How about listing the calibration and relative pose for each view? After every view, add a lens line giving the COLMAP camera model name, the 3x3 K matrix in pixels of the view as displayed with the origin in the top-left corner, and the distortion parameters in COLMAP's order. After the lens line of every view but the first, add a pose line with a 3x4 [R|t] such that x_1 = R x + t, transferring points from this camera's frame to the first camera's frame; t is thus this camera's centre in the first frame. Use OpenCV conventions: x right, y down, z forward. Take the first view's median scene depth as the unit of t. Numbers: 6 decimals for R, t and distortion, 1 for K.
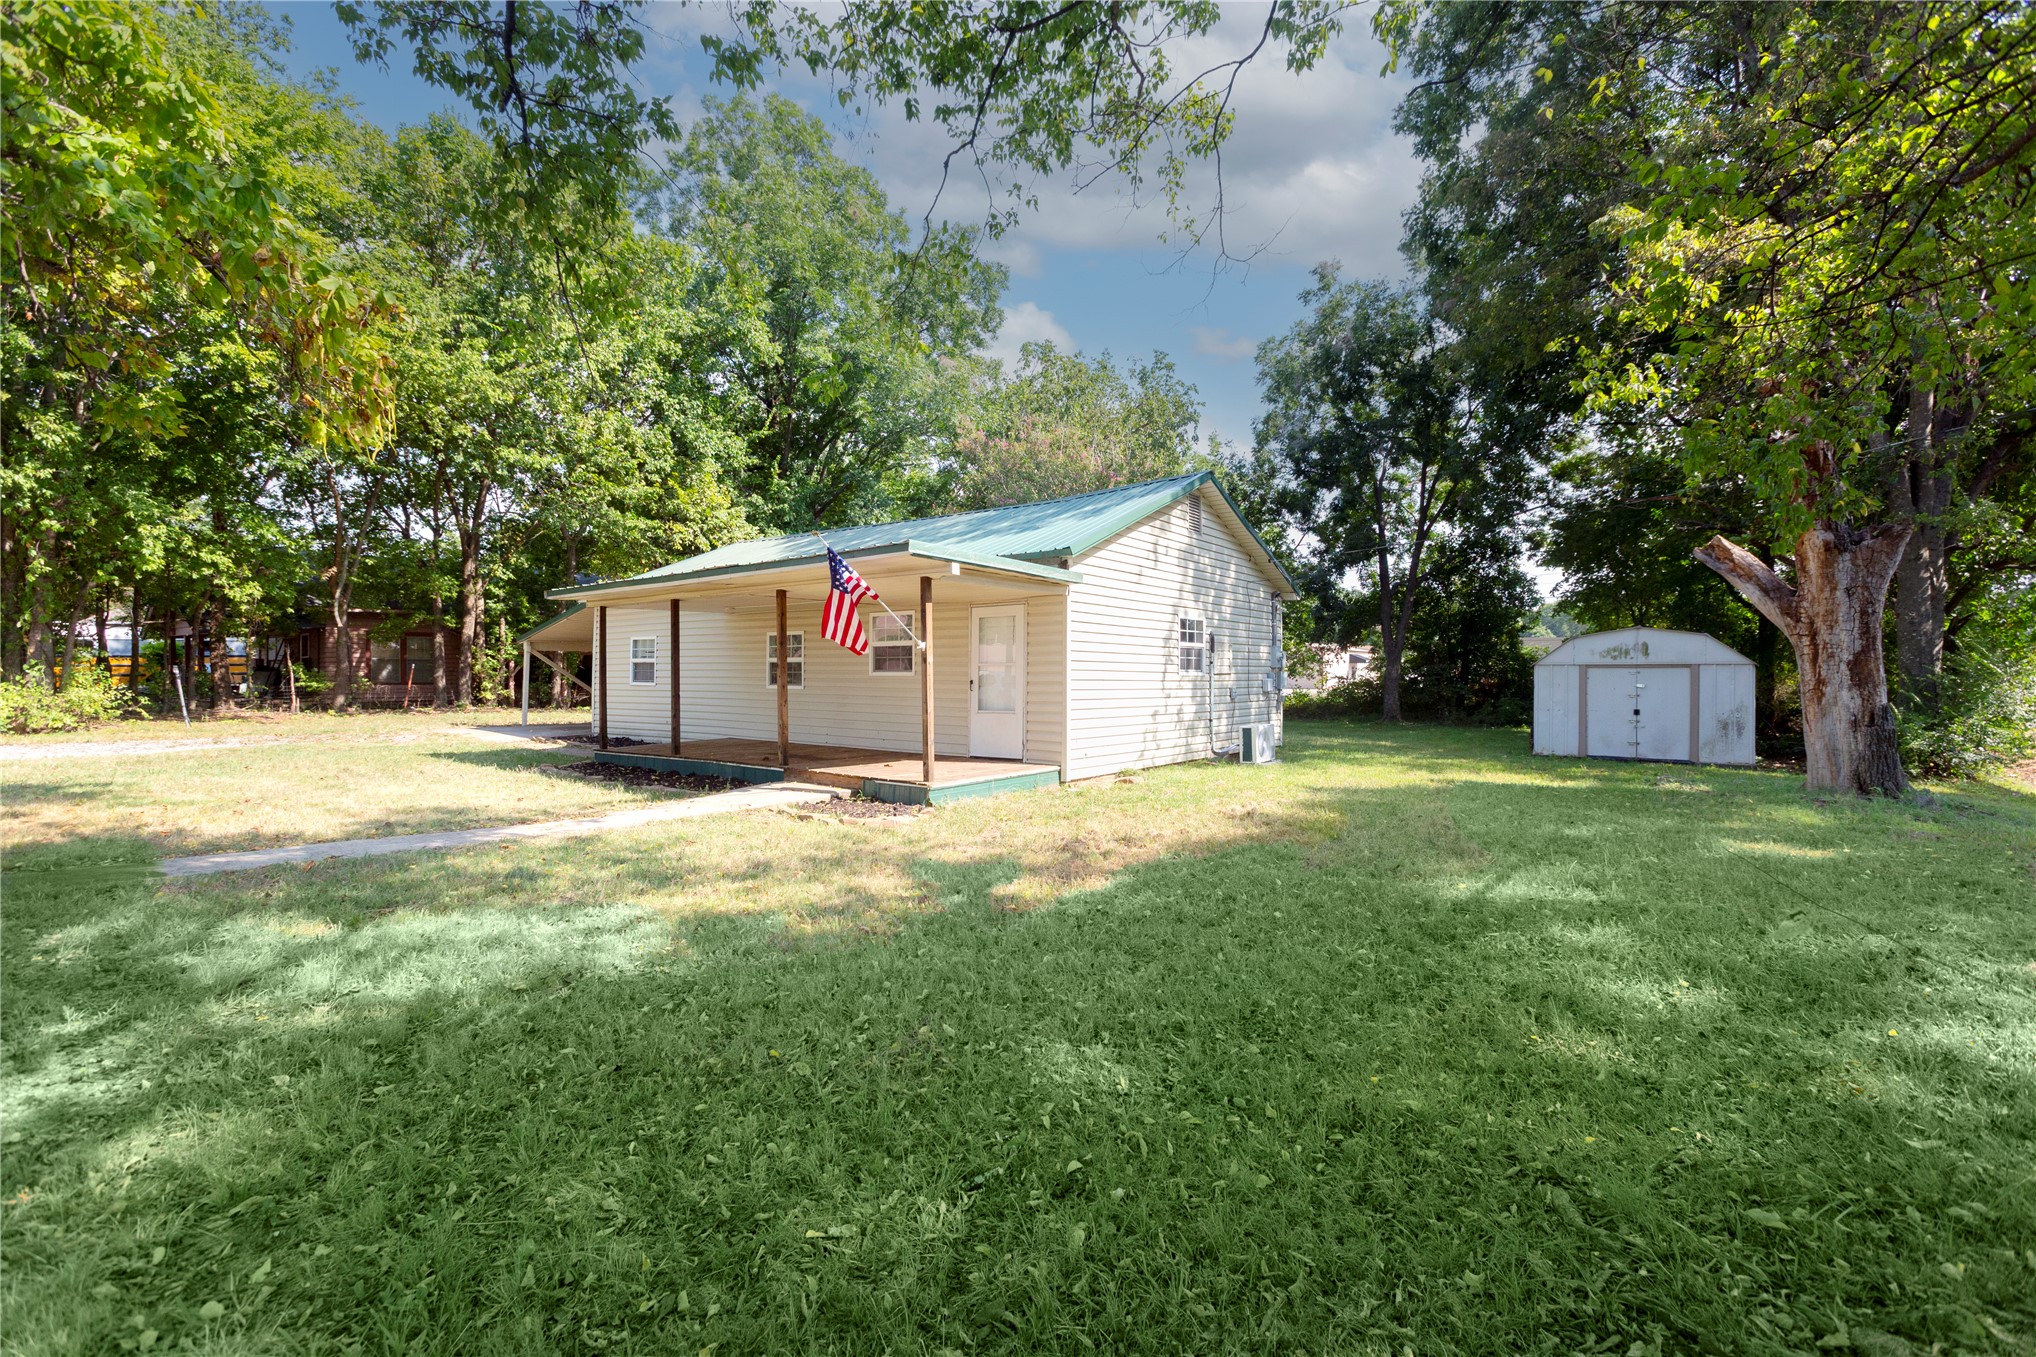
lens RADIAL K [[899.0, 0, 1002.1], [0, 899.0, 671.2], [0, 0, 1]] dist [-0.013392, 0.011026]
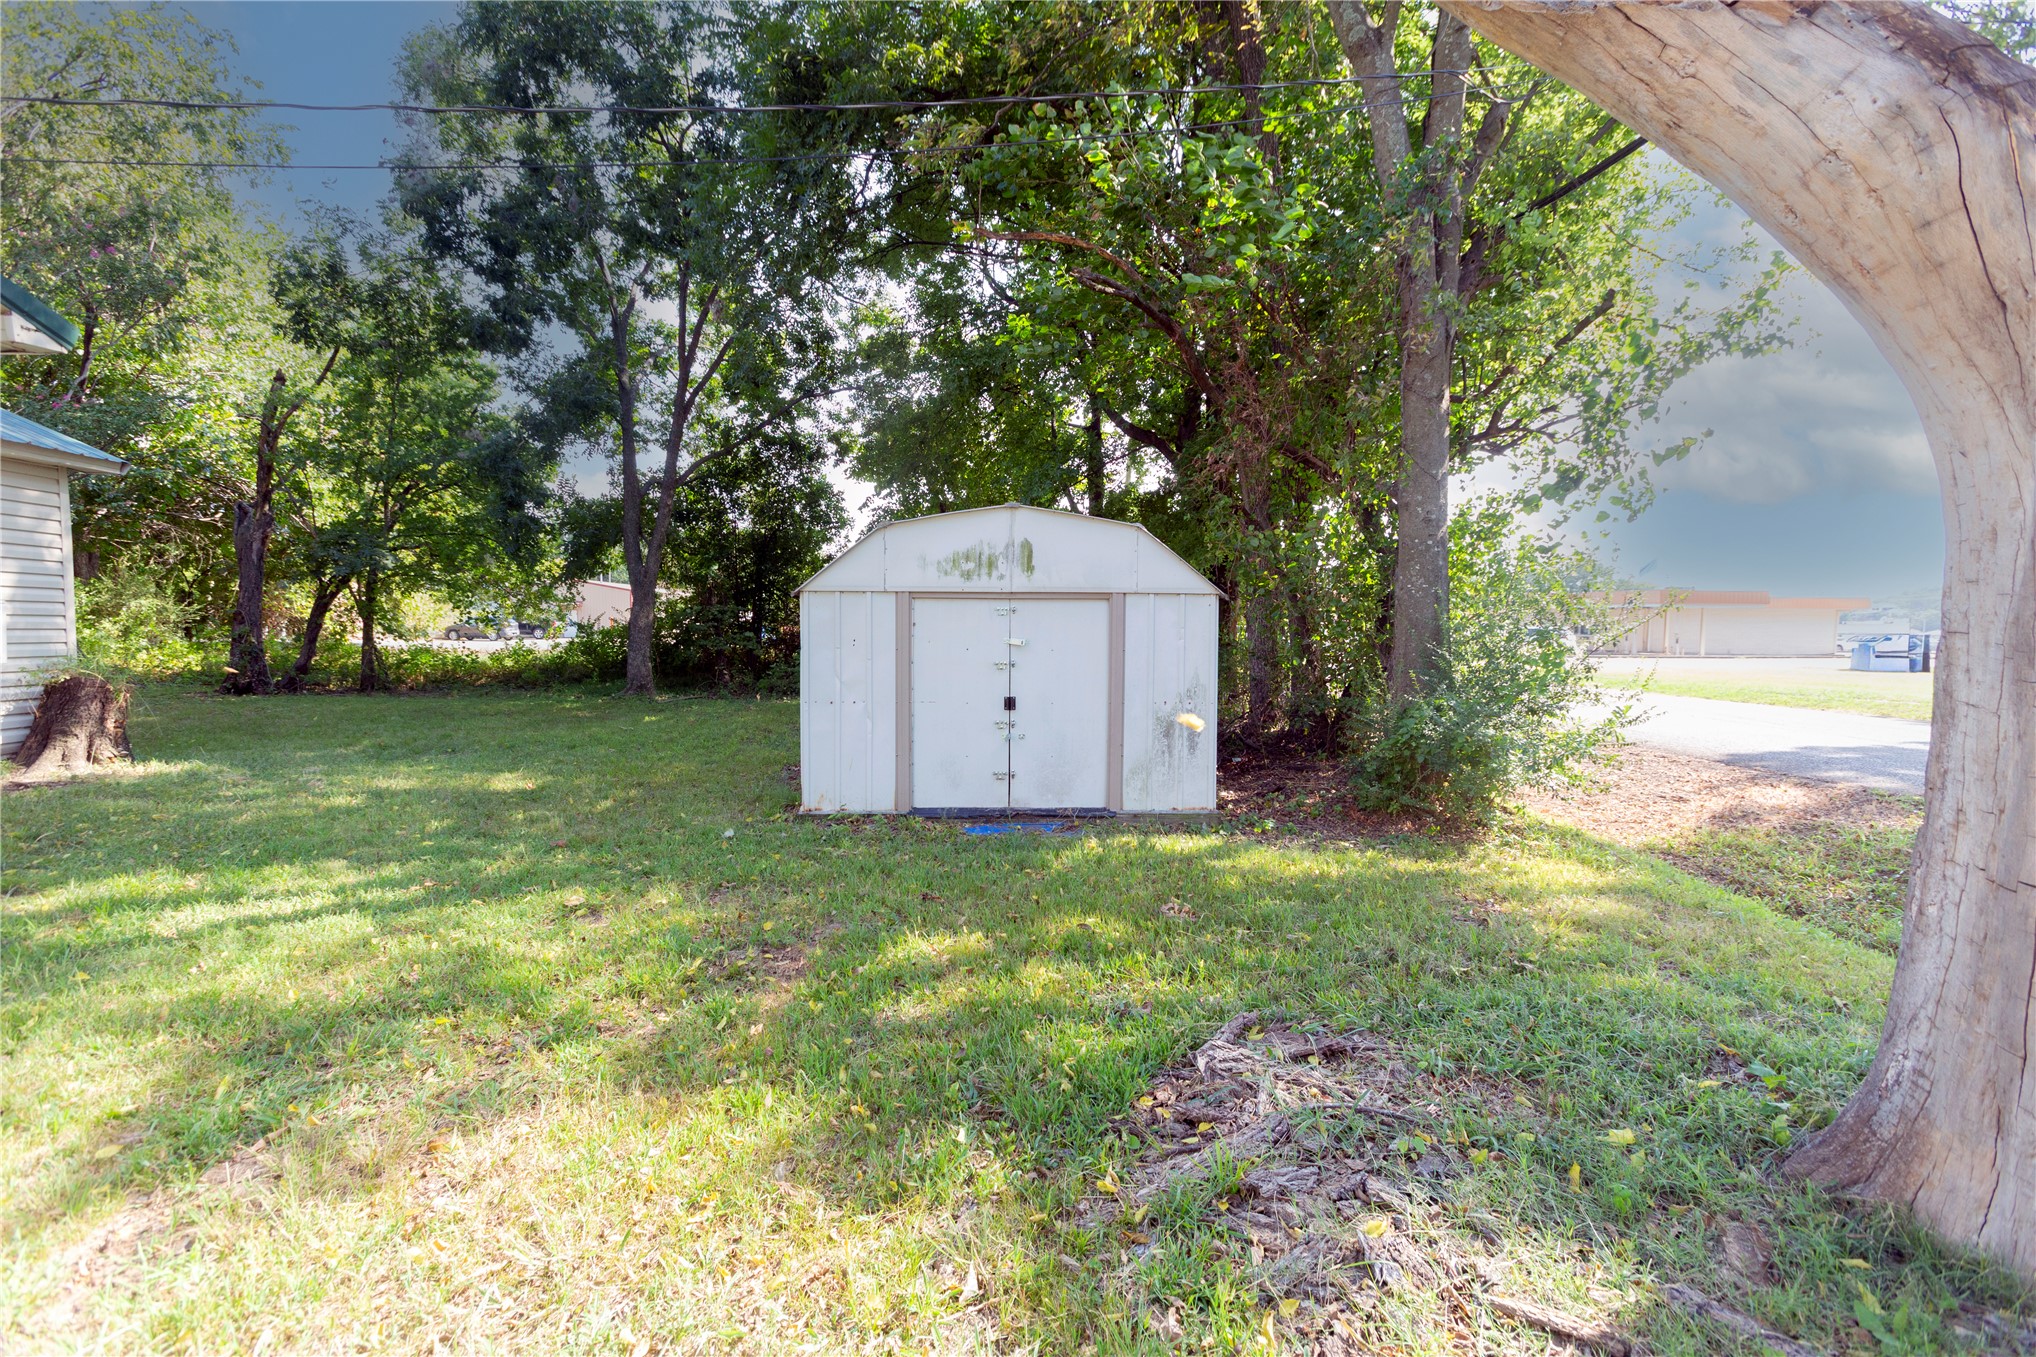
lens RADIAL K [[899.0, 0, 1030.7], [0, 899.0, 675.0], [0, 0, 1]] dist [-0.013392, 0.011026]
pose [[0.748866, -0.035867, 0.661751, 0.242574], [-0.004390, 0.998244, 0.059073, 0.003740], [-0.662707, -0.047142, 0.747393, 0.378187]]
